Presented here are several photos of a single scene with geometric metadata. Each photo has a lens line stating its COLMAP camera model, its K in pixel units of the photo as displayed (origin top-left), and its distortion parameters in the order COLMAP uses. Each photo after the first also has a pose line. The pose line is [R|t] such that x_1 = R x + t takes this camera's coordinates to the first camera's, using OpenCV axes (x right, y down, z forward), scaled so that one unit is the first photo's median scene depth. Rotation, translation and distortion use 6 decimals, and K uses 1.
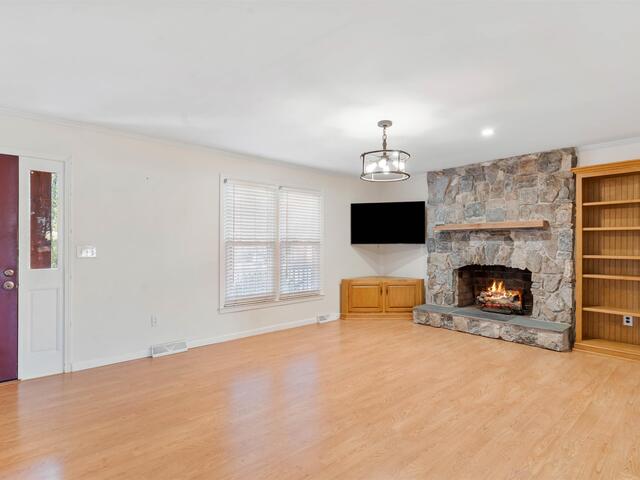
lens RADIAL K [[359.0, 0, 320.0], [0, 359.0, 240.0], [0, 0, 1]] dist [0.043119, 0.000133]
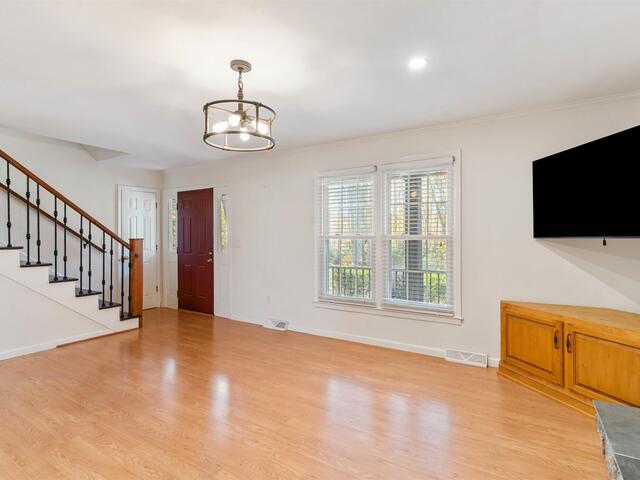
lens RADIAL K [[348.6, 0, 320.0], [0, 348.6, 240.0], [0, 0, 1]] dist [-0.000343, -0.000422]
pose [[0.257826, 0.002433, -0.966188, 0.602558], [0.005733, 0.999975, 0.004048, 0.012409], [0.966174, -0.006583, 0.257805, 0.688192]]
